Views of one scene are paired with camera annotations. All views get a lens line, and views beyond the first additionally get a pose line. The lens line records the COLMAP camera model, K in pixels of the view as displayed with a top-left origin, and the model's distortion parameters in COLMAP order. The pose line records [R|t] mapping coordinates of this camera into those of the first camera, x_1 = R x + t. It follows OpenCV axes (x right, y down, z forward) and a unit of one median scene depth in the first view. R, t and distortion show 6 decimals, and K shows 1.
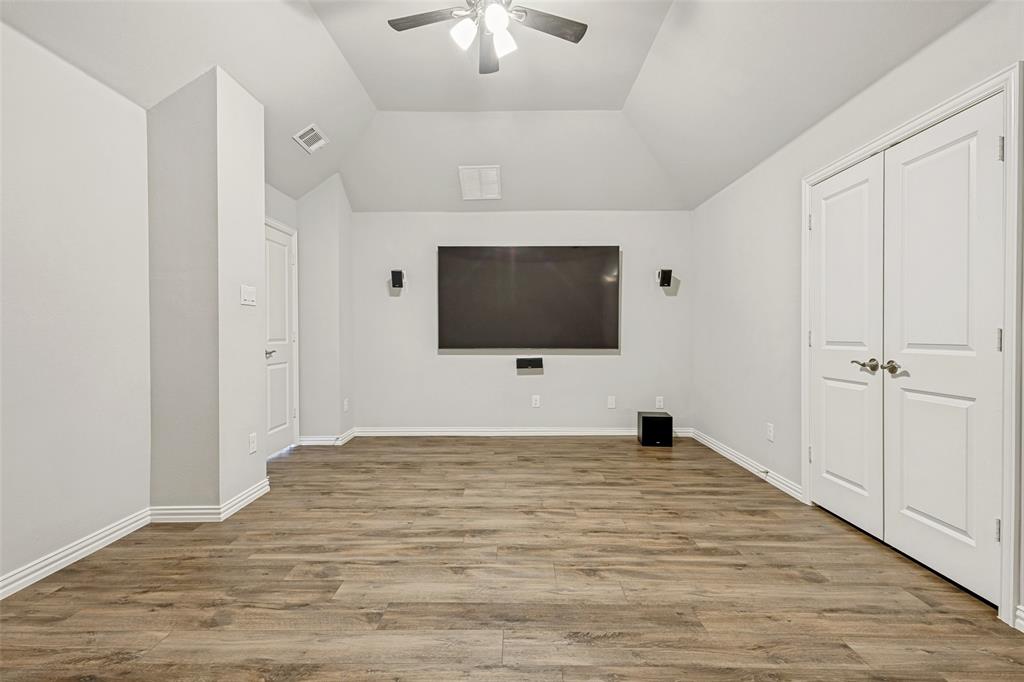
lens RADIAL K [[471.5, 0, 511.3], [0, 471.5, 339.7], [0, 0, 1]] dist [0.015987, -0.004269]
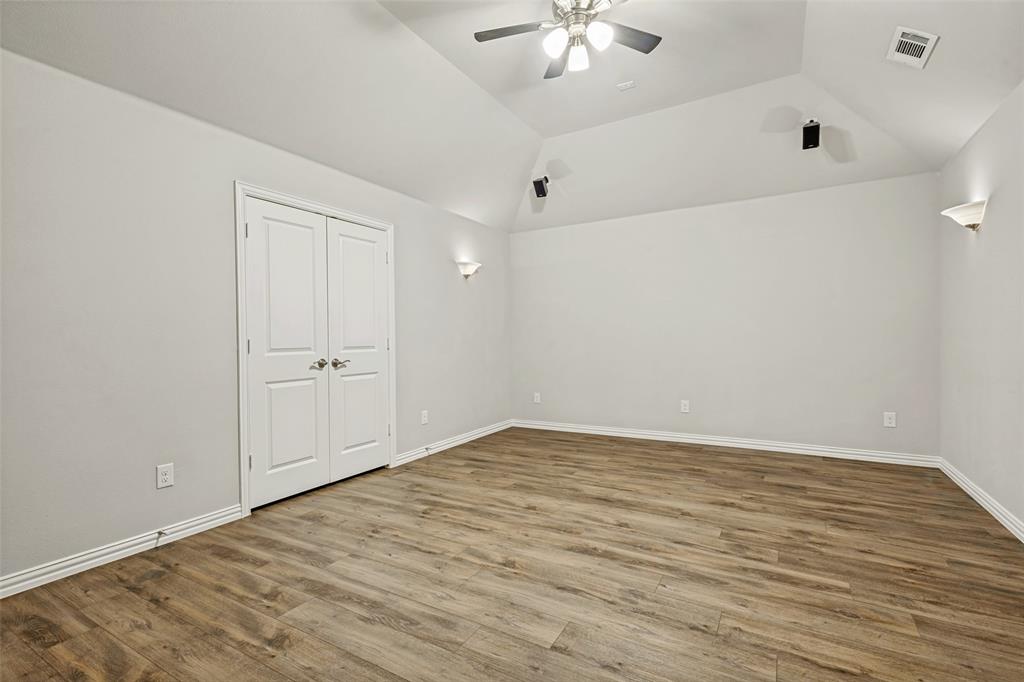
lens RADIAL K [[471.5, 0, 511.3], [0, 471.5, 339.7], [0, 0, 1]] dist [0.015987, -0.004269]
pose [[-0.865430, 0.010544, 0.500918, -0.434758], [0.020037, 0.999707, 0.013575, -0.025465], [-0.500628, 0.021785, -0.865388, 1.981211]]
